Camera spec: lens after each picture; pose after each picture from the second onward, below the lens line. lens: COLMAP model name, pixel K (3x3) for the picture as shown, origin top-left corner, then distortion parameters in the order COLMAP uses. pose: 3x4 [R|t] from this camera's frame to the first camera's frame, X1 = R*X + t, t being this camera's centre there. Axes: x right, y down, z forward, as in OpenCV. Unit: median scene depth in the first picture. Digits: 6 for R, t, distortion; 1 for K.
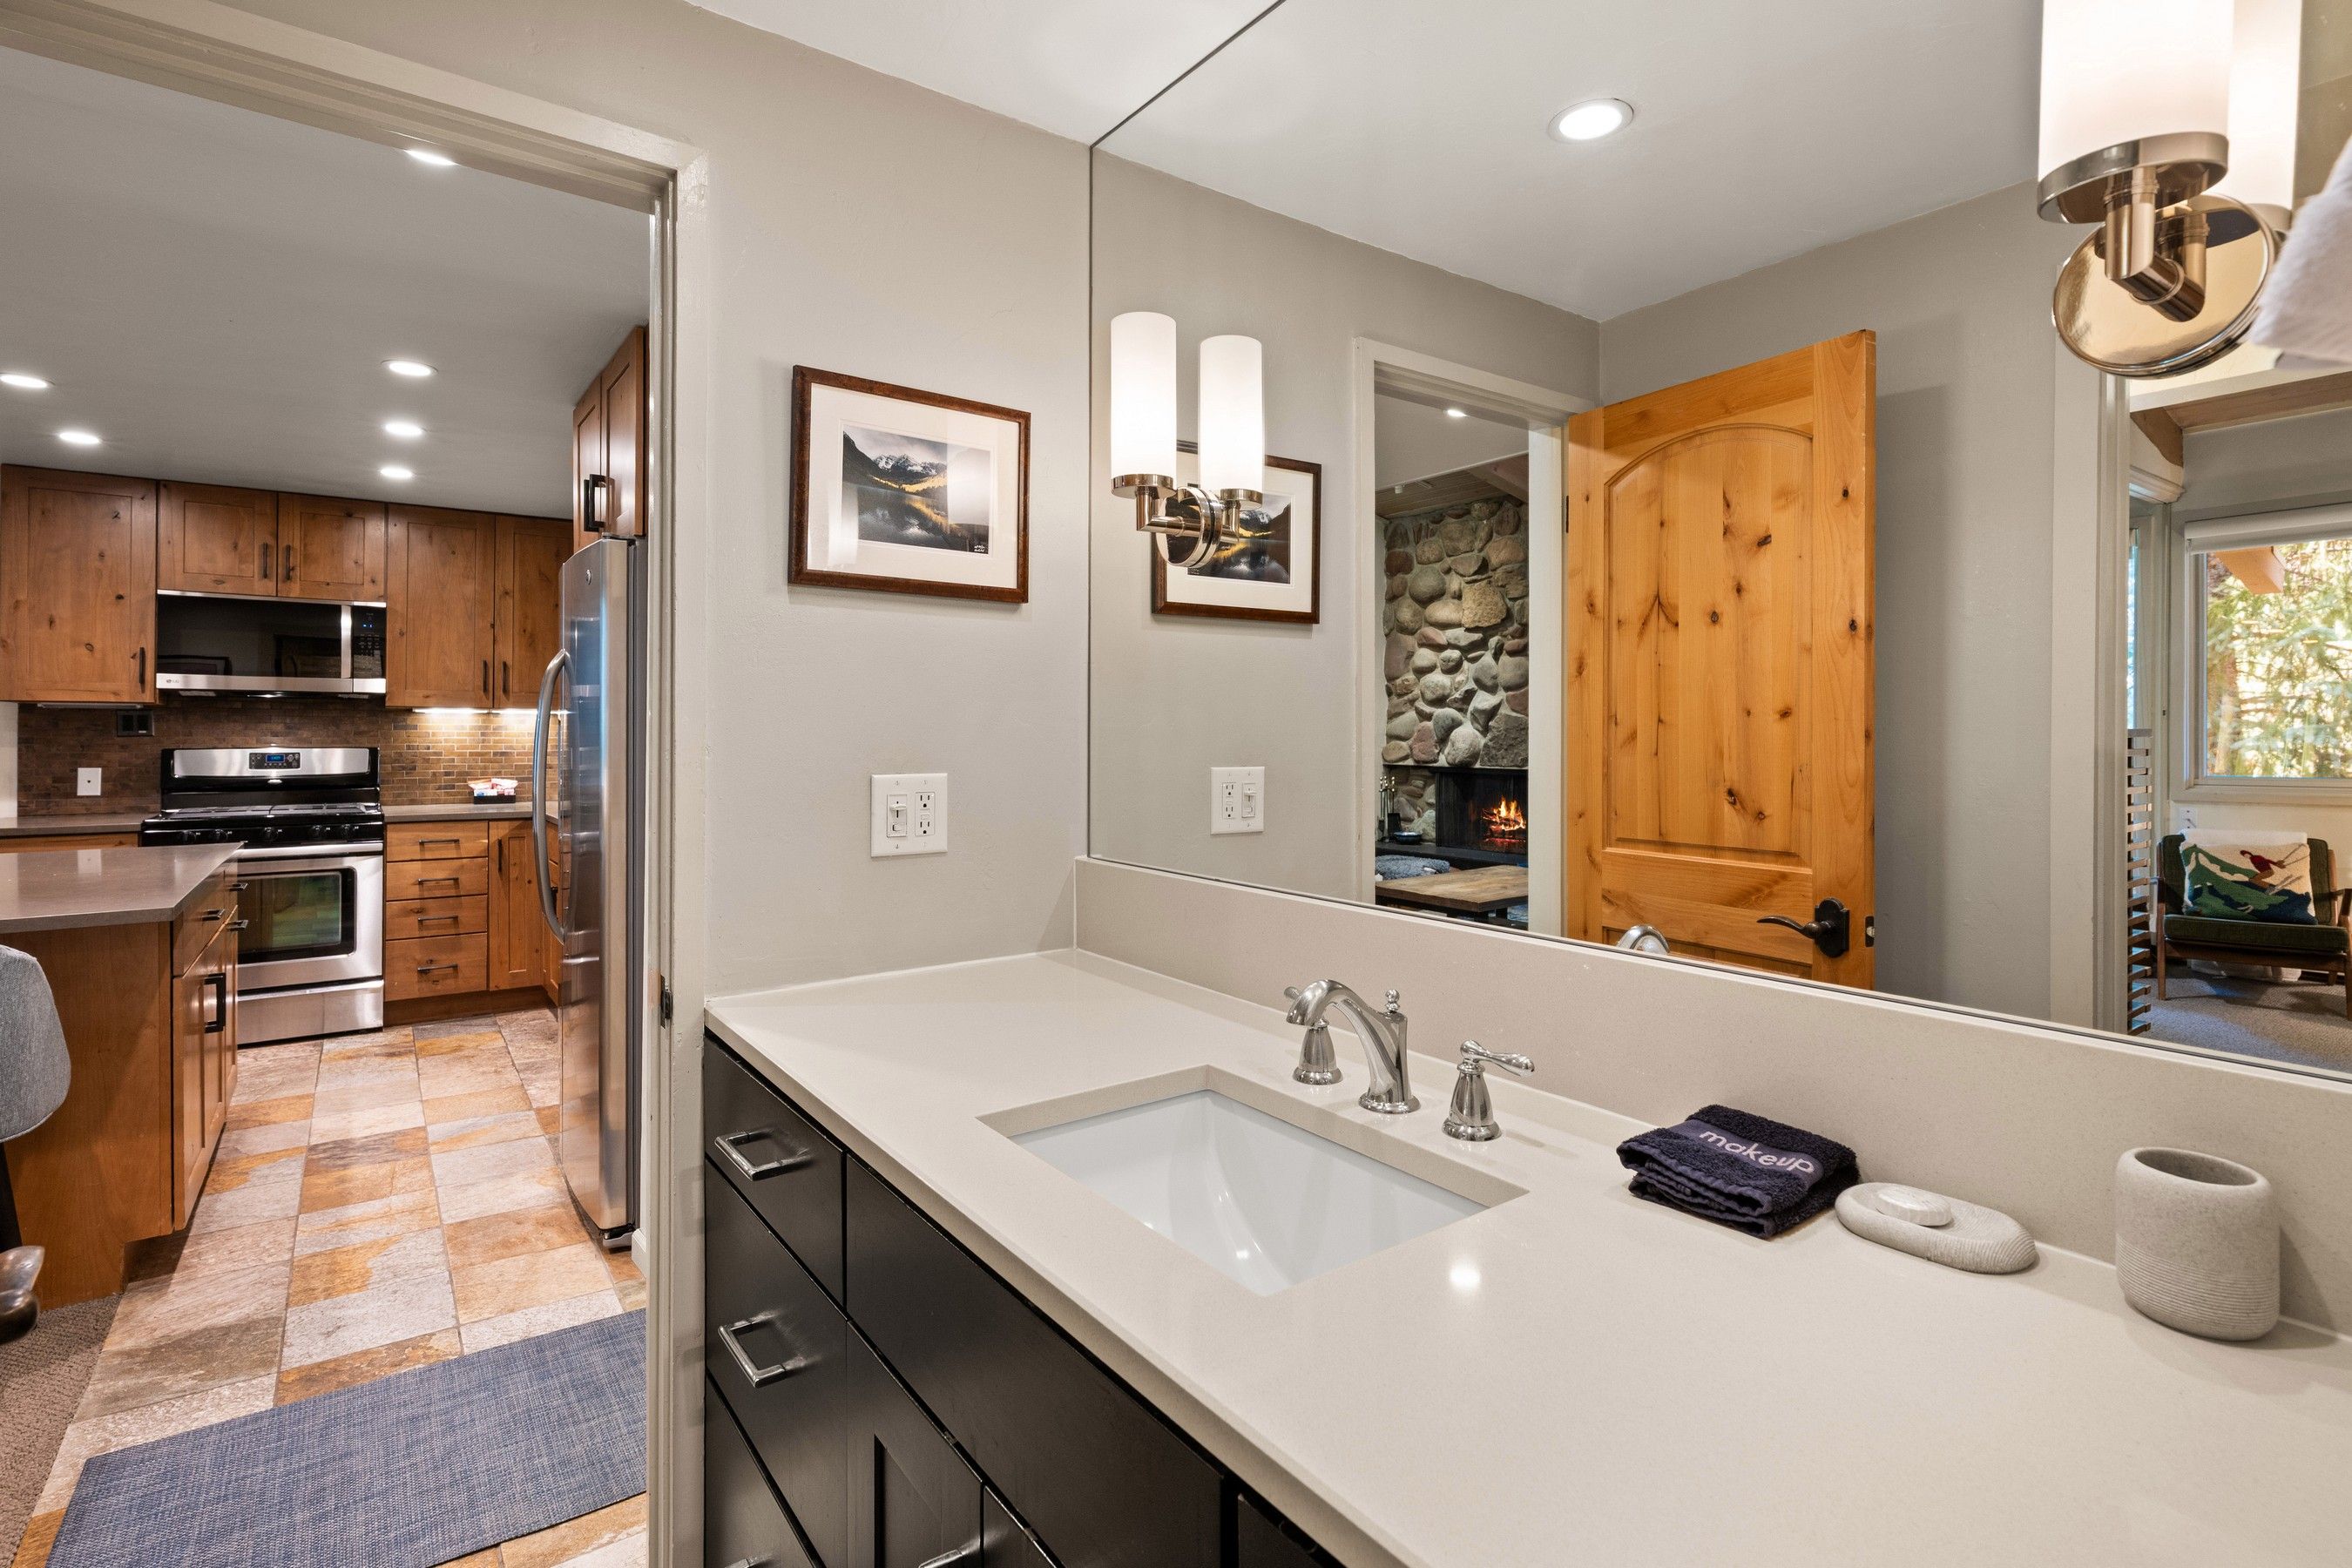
lens RADIAL K [[1137.7, 0, 1177.3], [0, 1137.7, 727.5], [0, 0, 1]] dist [-0.002096, 0.000698]
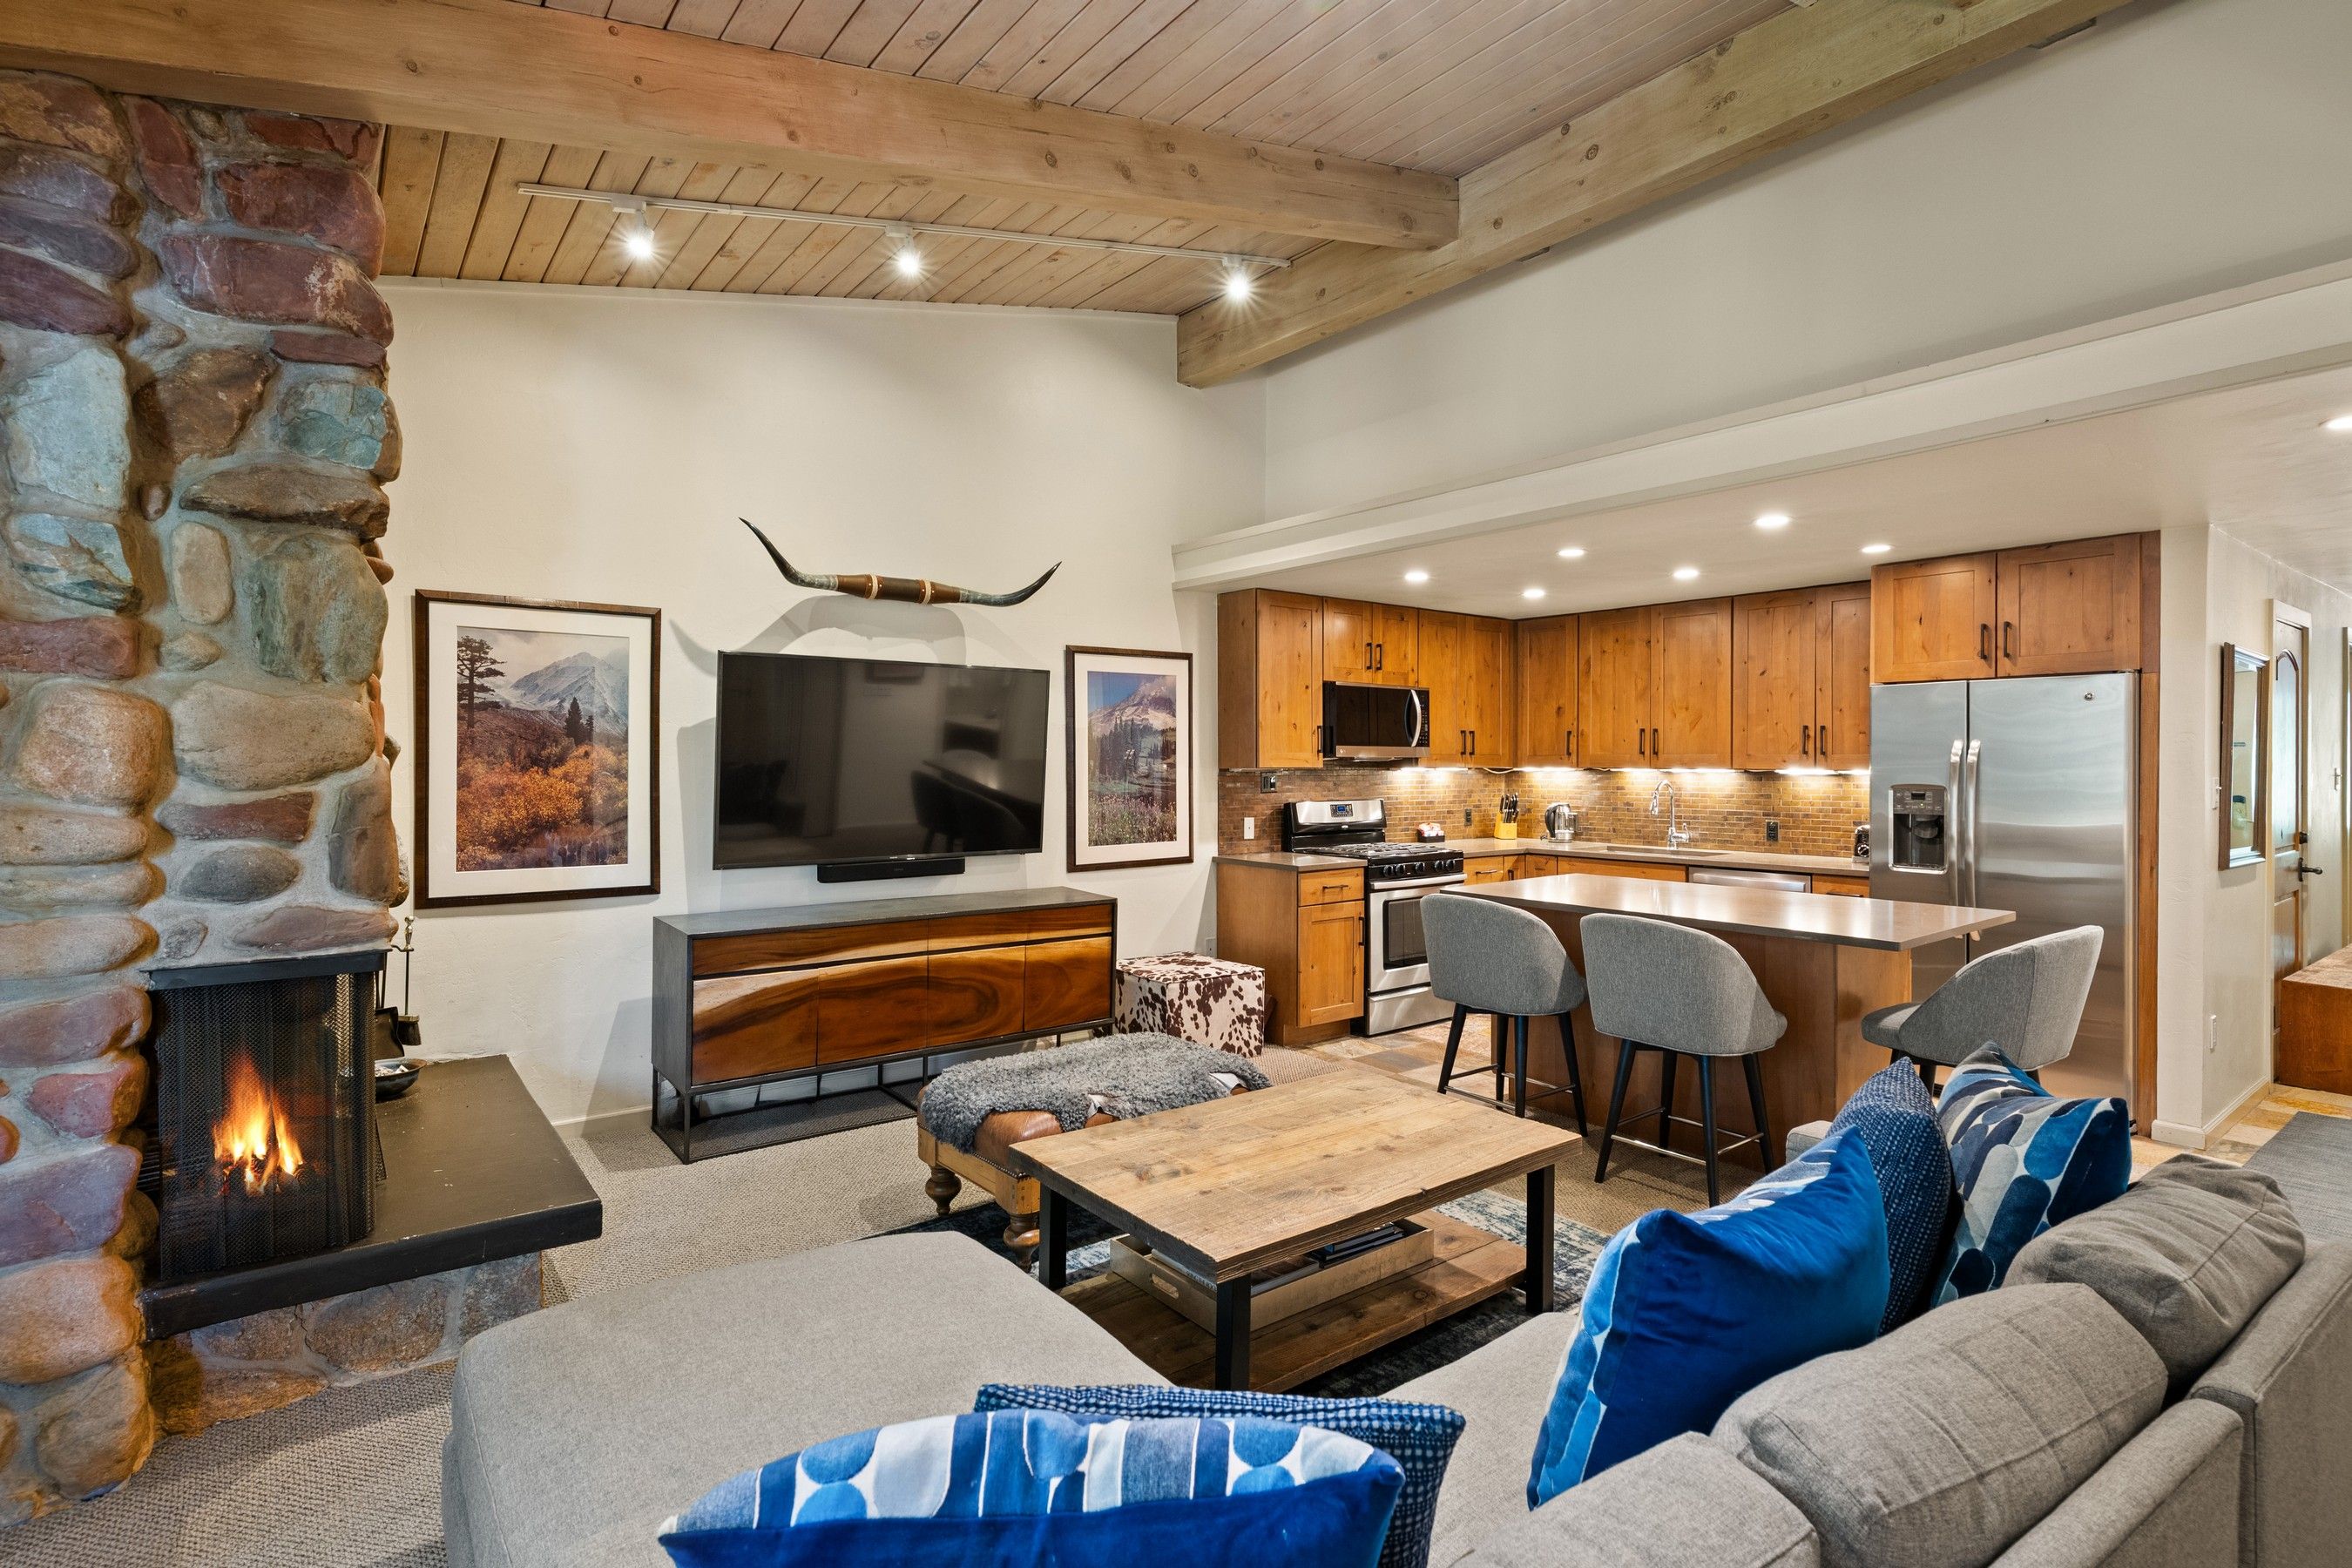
lens RADIAL K [[1134.8, 0, 1183.9], [0, 1134.8, 768.9], [0, 0, 1]] dist [-0.001150, 0.001505]
pose [[0.999546, -0.004451, 0.029799, -1.064215], [0.004138, 0.999936, 0.010574, -0.033816], [-0.029845, -0.010446, 0.999500, -0.289434]]
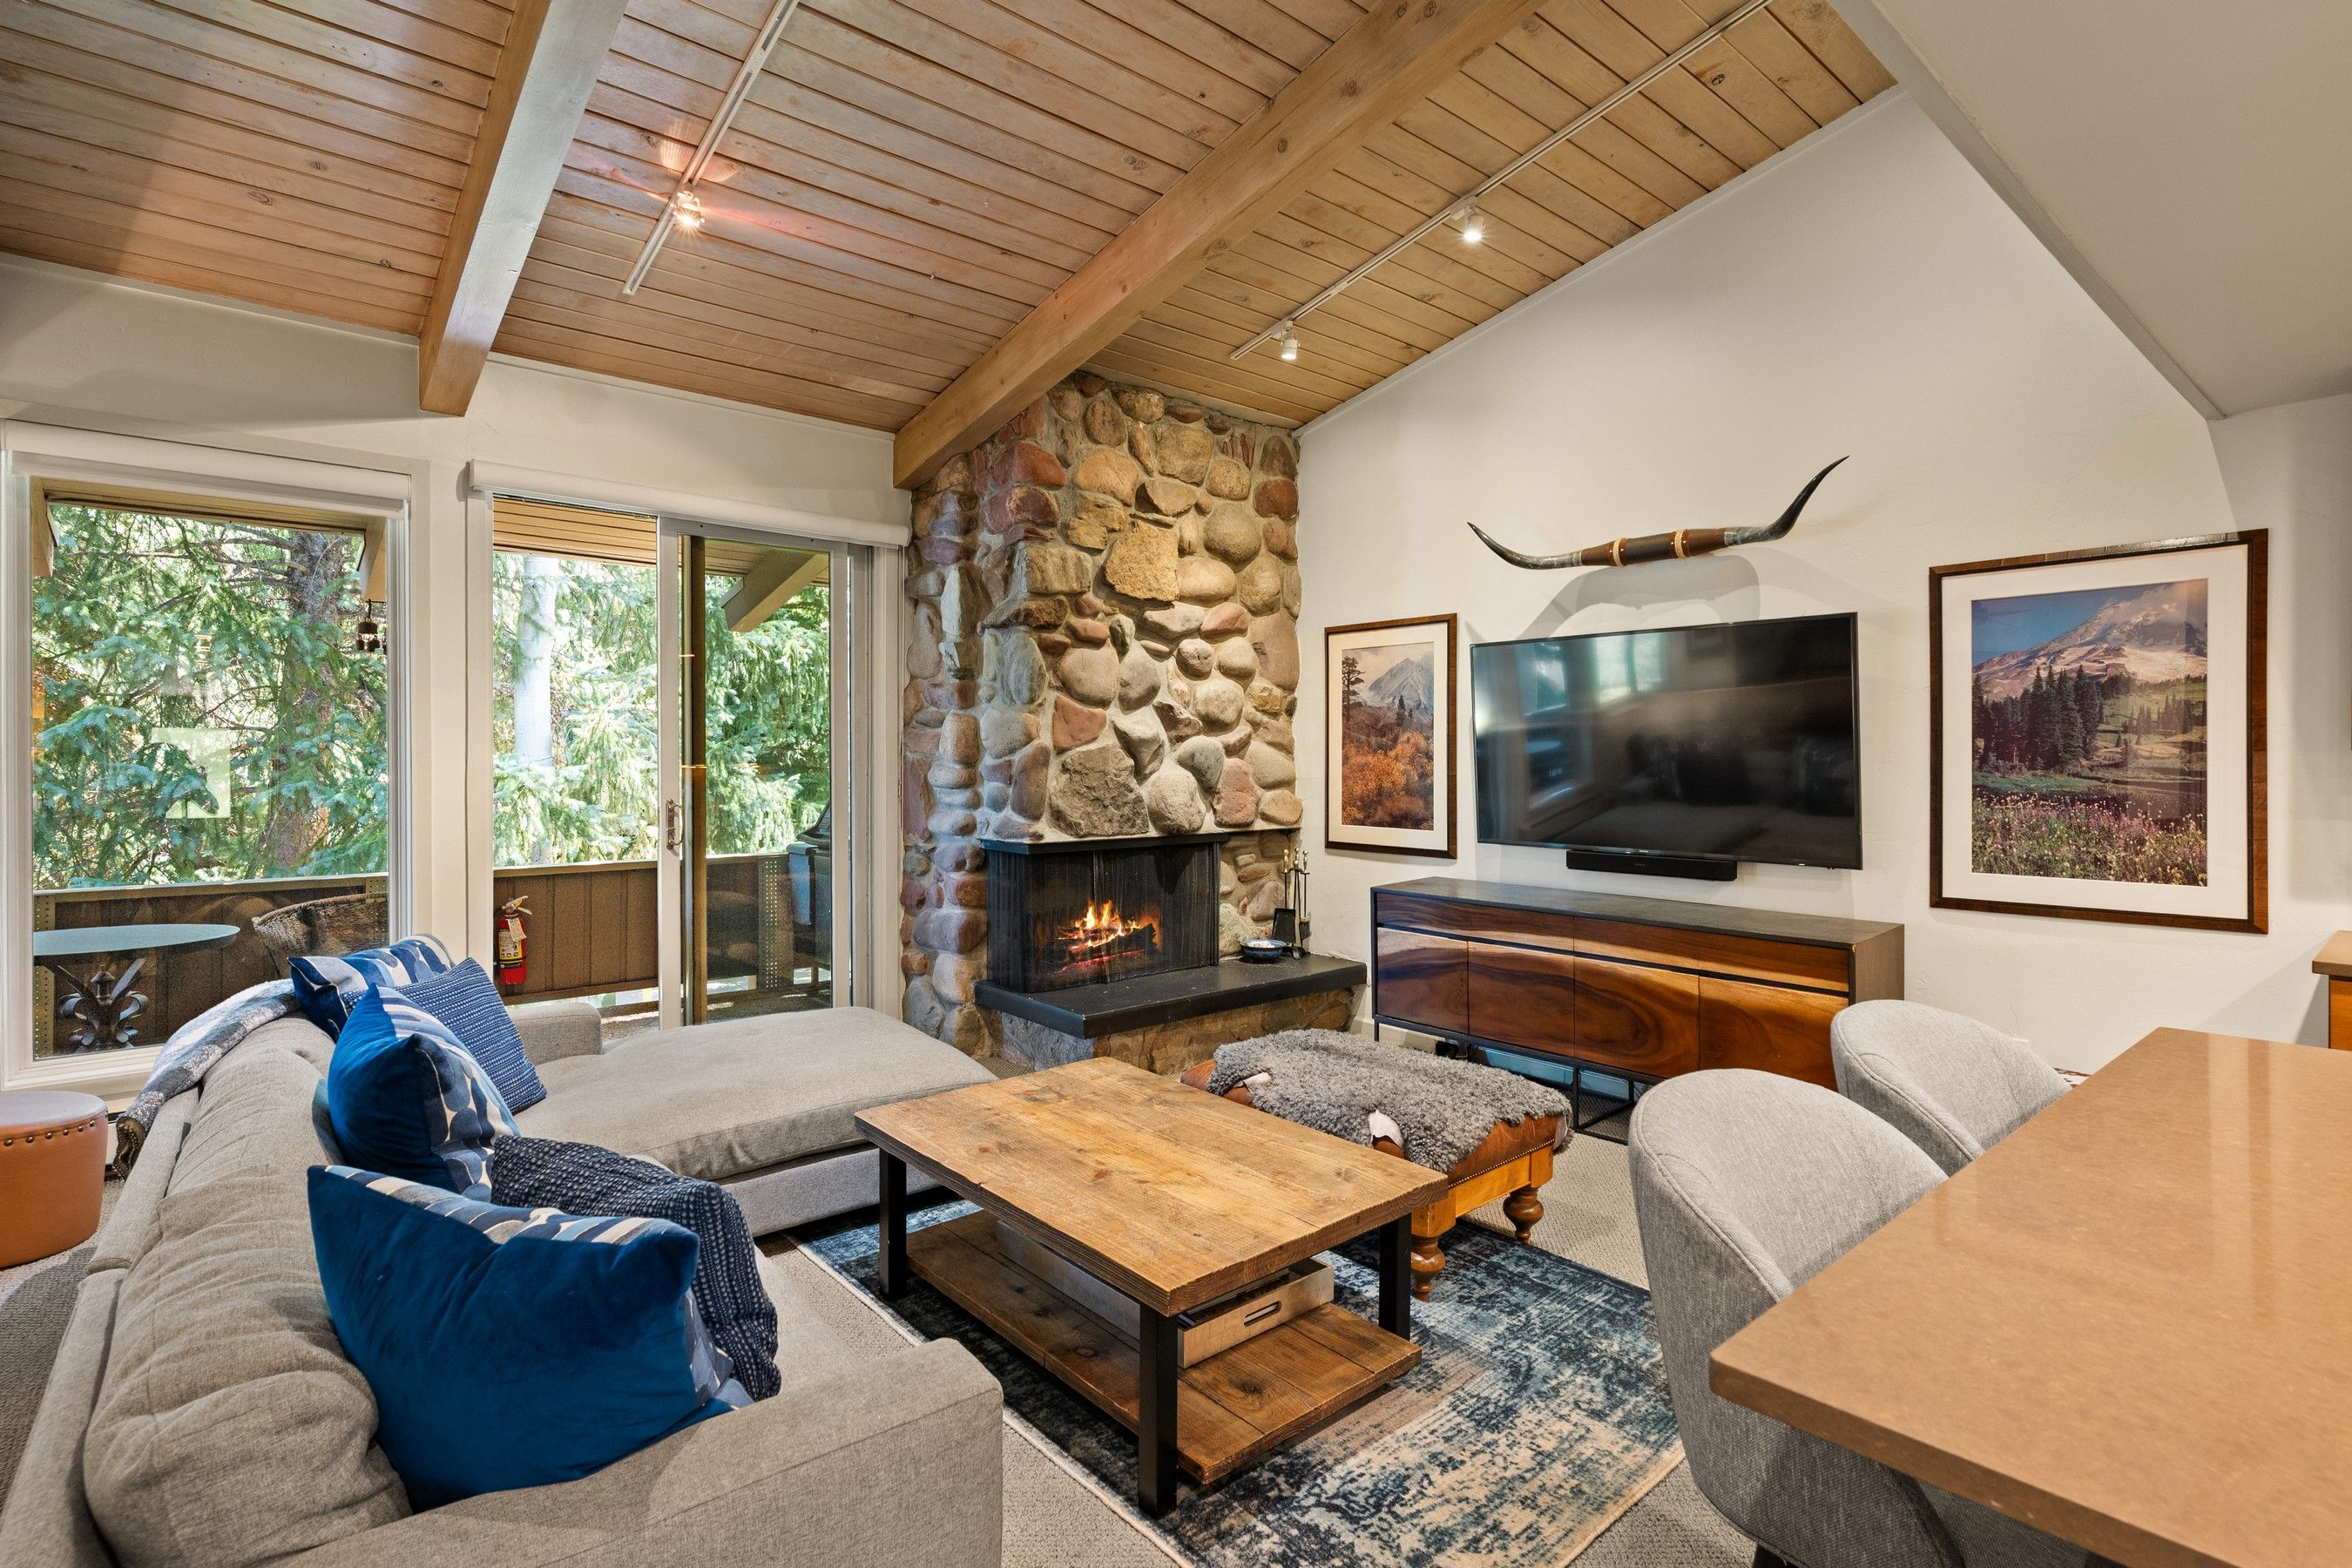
lens RADIAL K [[1134.2, 0, 1169.8], [0, 1134.2, 765.4], [0, 0, 1]] dist [-0.004501, 0.005912]
pose [[0.076117, 0.003614, -0.997092, -0.428752], [0.004145, 0.999984, 0.003941, -0.018341], [0.997090, -0.004433, 0.076101, 0.283519]]
